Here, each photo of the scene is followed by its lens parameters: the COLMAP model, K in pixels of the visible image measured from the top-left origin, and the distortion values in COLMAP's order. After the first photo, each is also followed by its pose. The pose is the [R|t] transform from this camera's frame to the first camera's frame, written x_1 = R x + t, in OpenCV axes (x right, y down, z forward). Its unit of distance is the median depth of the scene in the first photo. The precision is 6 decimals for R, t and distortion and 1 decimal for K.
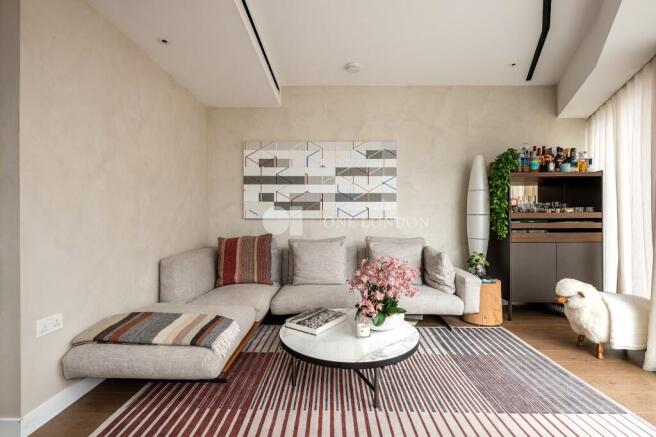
lens RADIAL K [[301.4, 0, 330.8], [0, 301.4, 219.8], [0, 0, 1]] dist [-0.003196, -0.001339]
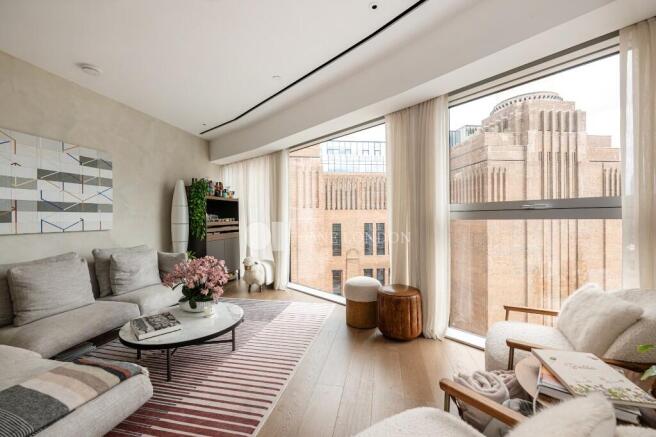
lens RADIAL K [[260.9, 0, 331.5], [0, 260.9, 221.4], [0, 0, 1]] dist [-0.003204, -0.001634]
pose [[0.192908, -0.014603, 0.981108, -0.507584], [0.021586, 0.999710, 0.010636, -0.024290], [-0.980979, 0.019127, 0.193167, 0.107344]]
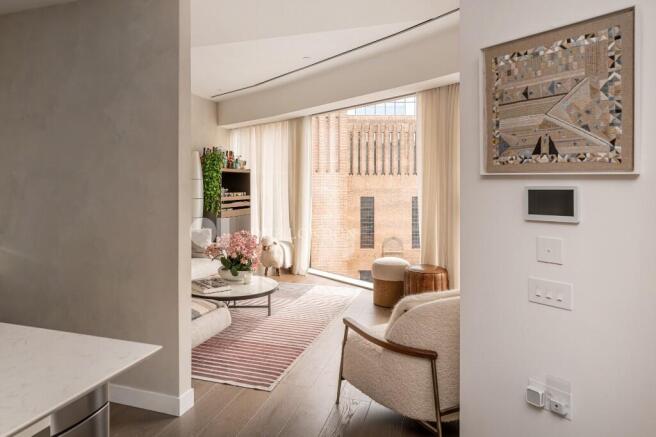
lens RADIAL K [[416.5, 0, 307.8], [0, 416.5, 198.8], [0, 0, 1]] dist [-0.005652, -0.000925]
pose [[0.311621, -0.025228, 0.949871, -0.975857], [0.010213, 0.999679, 0.023201, -0.049423], [-0.950152, 0.002471, 0.311779, 0.016725]]
